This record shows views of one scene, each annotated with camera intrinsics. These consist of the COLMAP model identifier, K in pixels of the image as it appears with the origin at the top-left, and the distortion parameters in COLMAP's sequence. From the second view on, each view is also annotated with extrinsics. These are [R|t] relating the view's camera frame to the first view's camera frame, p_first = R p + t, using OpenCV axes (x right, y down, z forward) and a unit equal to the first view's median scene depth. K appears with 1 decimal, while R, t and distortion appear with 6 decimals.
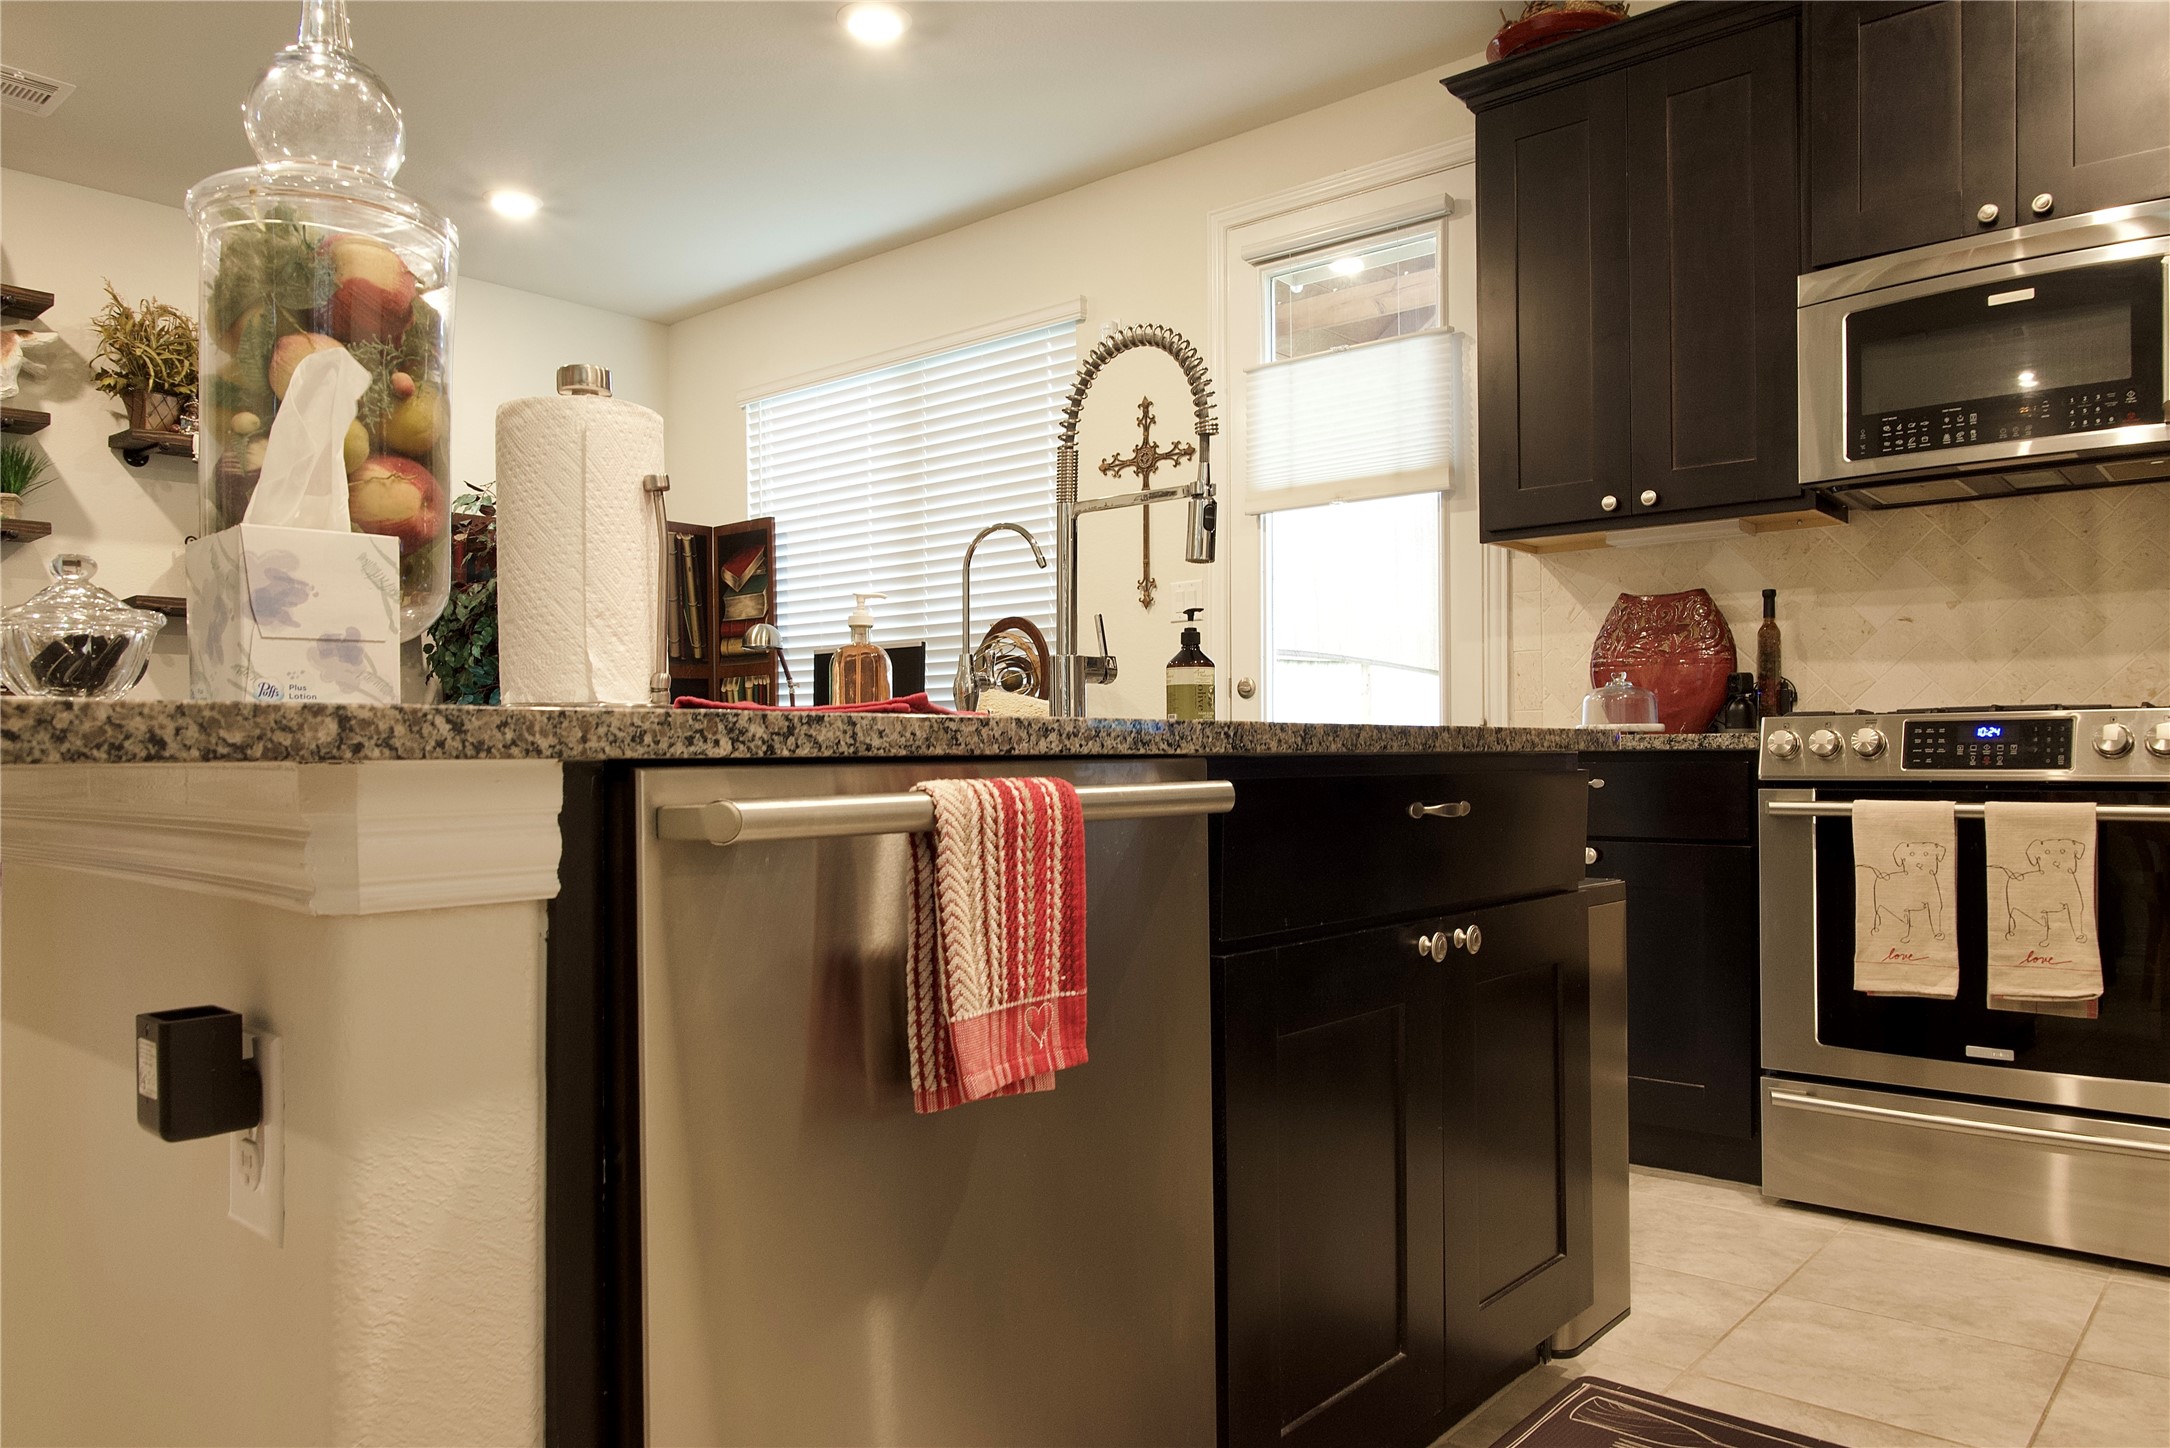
lens RADIAL K [[1475.9, 0, 1082.9], [0, 1475.9, 755.8], [0, 0, 1]] dist [0.001075, -0.003134]
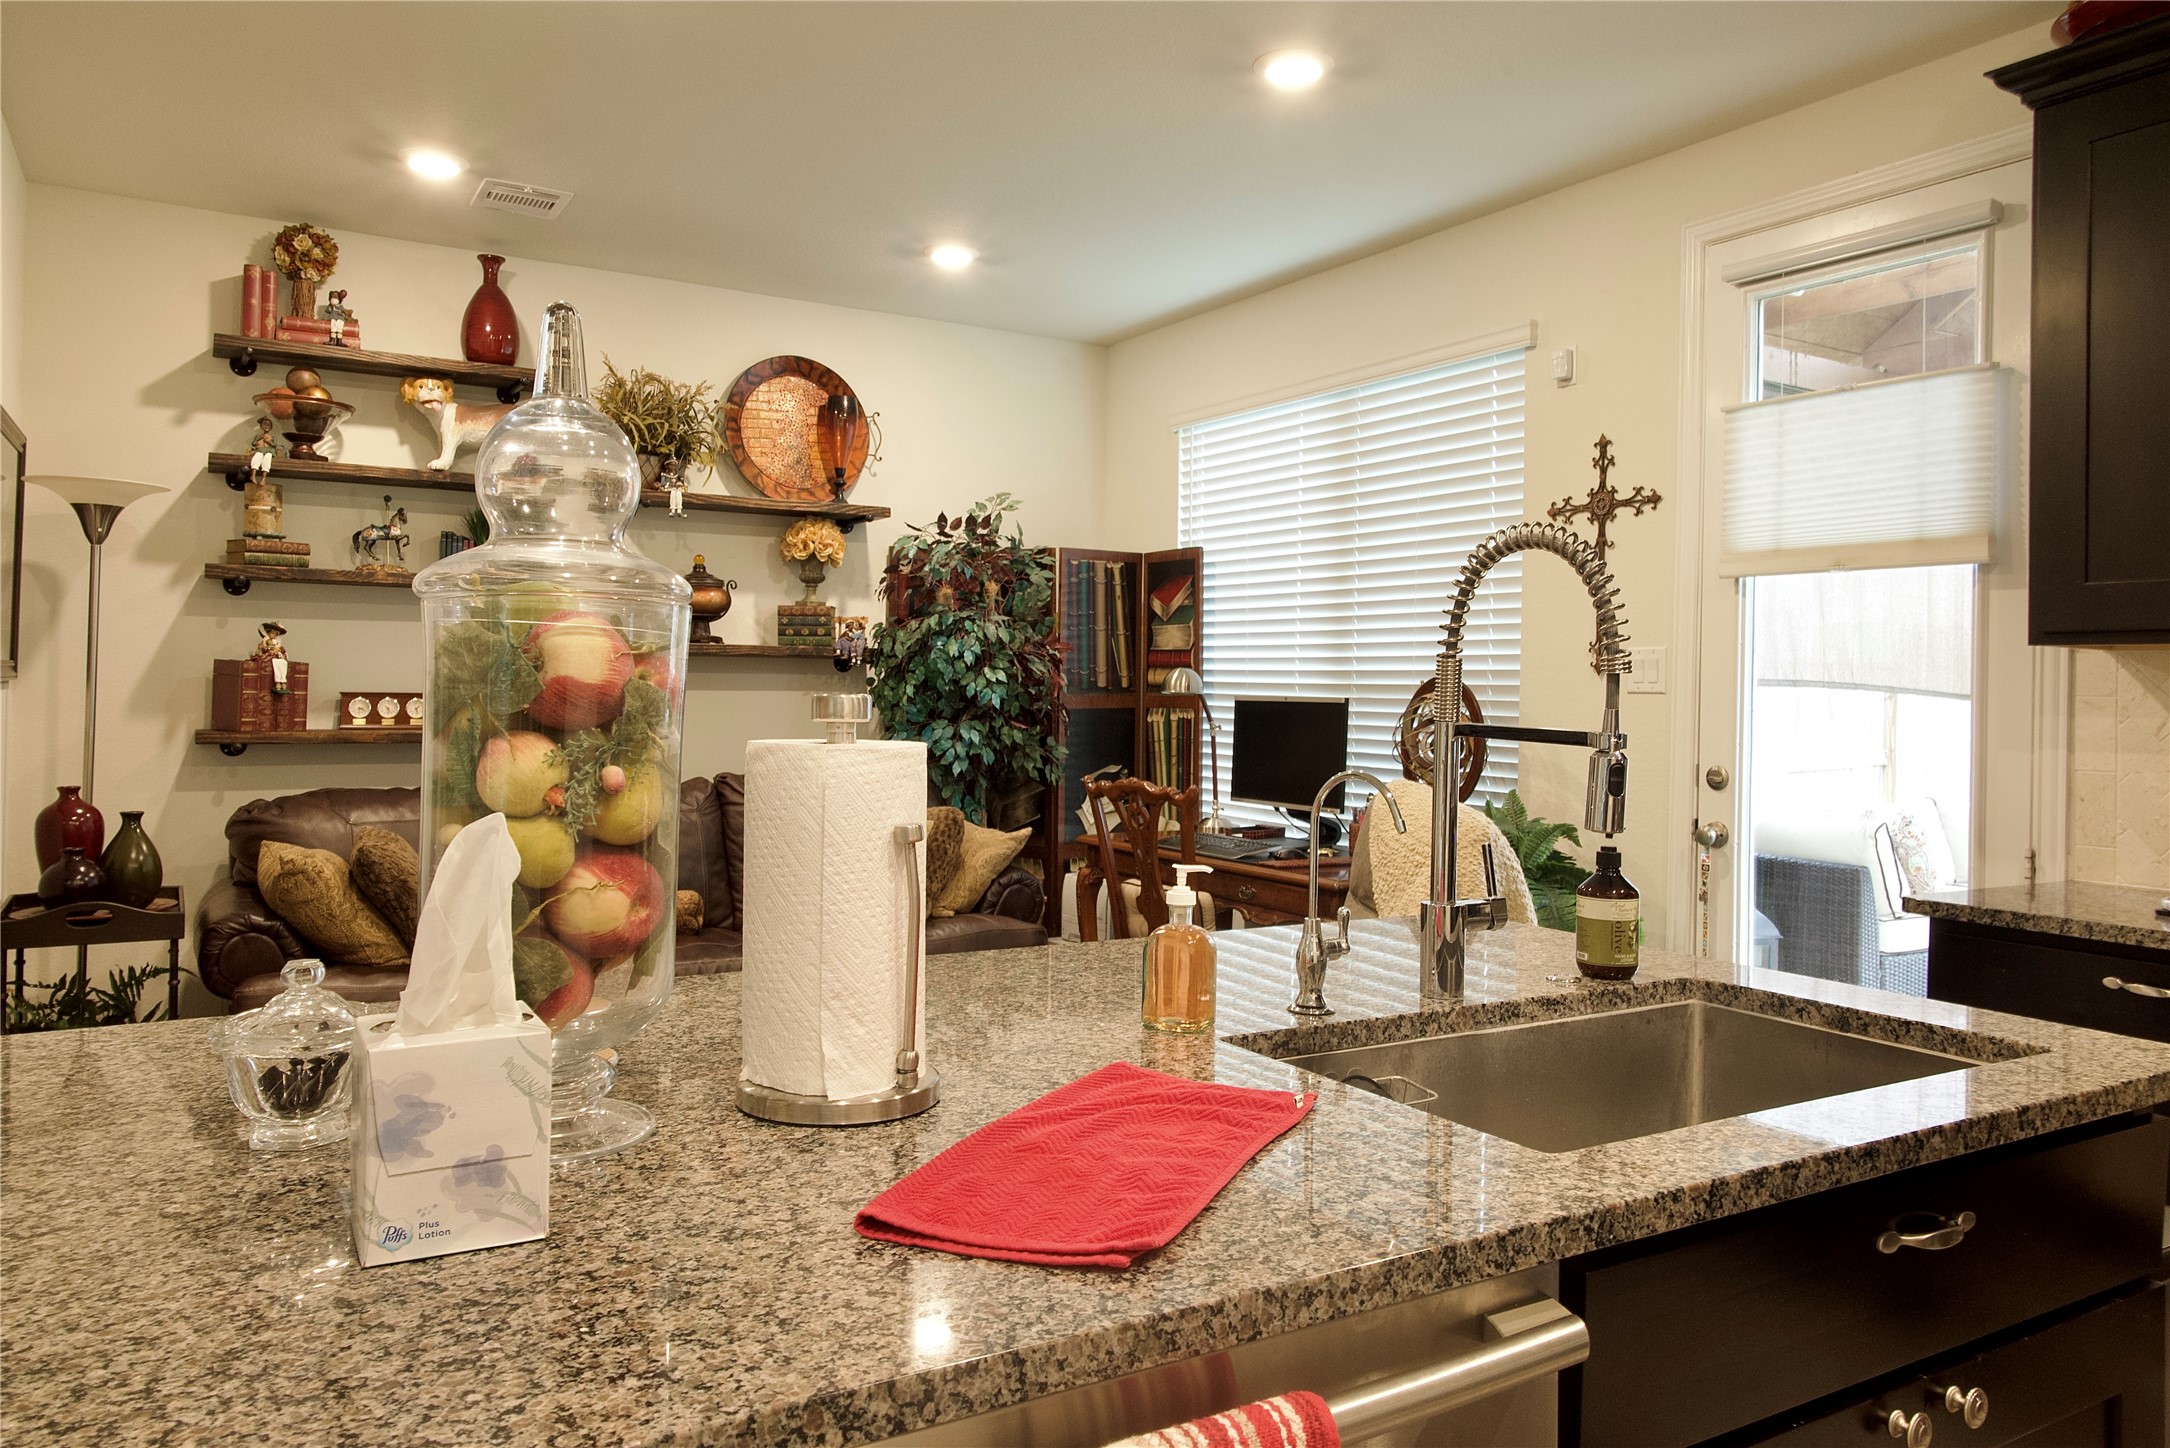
lens RADIAL K [[1488.9, 0, 1085.7], [0, 1488.9, 677.4], [0, 0, 1]] dist [-0.000564, 0.002039]
pose [[0.951646, 0.022288, -0.306388, 0.031973], [-0.025740, 0.999643, -0.007230, -0.112312], [0.306118, 0.014767, 0.951879, 0.079775]]
